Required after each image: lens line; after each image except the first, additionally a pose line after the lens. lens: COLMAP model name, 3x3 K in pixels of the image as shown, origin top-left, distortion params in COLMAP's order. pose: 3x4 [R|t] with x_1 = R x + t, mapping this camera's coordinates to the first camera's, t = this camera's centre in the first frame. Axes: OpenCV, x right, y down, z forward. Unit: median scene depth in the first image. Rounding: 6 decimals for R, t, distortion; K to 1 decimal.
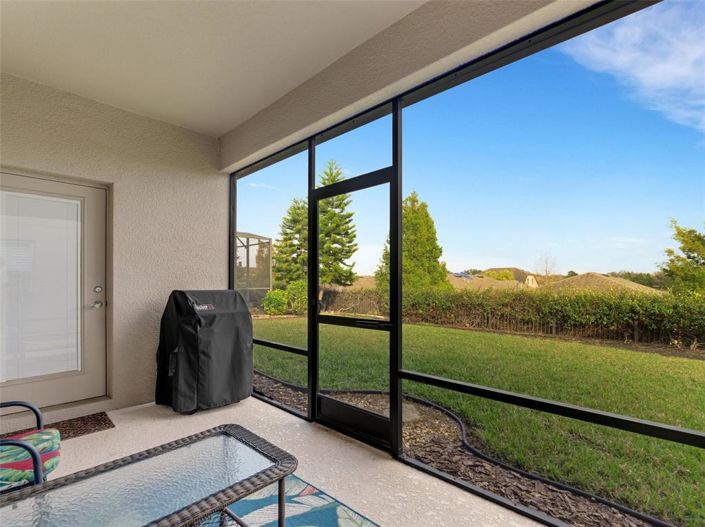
lens RADIAL K [[339.4, 0, 360.6], [0, 339.4, 282.7], [0, 0, 1]] dist [-0.000501, -0.000136]
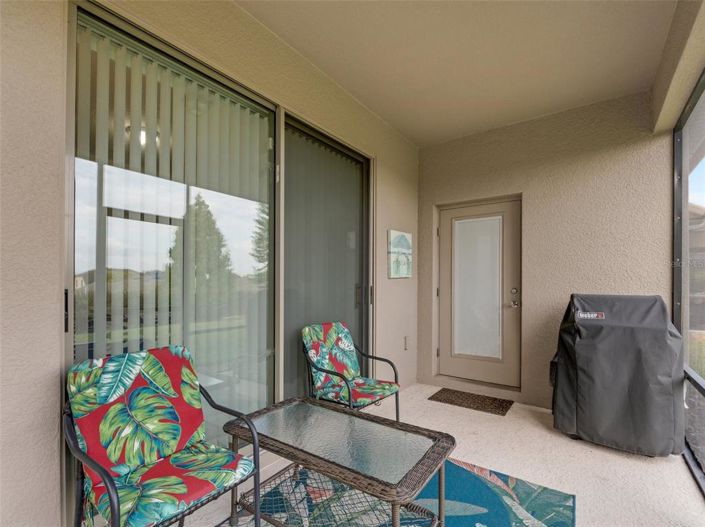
lens RADIAL K [[339.4, 0, 355.5], [0, 339.4, 281.9], [0, 0, 1]] dist [-0.000501, -0.000136]
pose [[0.129679, -0.005815, -0.991539, 0.277761], [-0.004071, 0.999971, -0.006397, -0.000565], [0.991548, 0.004866, 0.129652, 0.341546]]
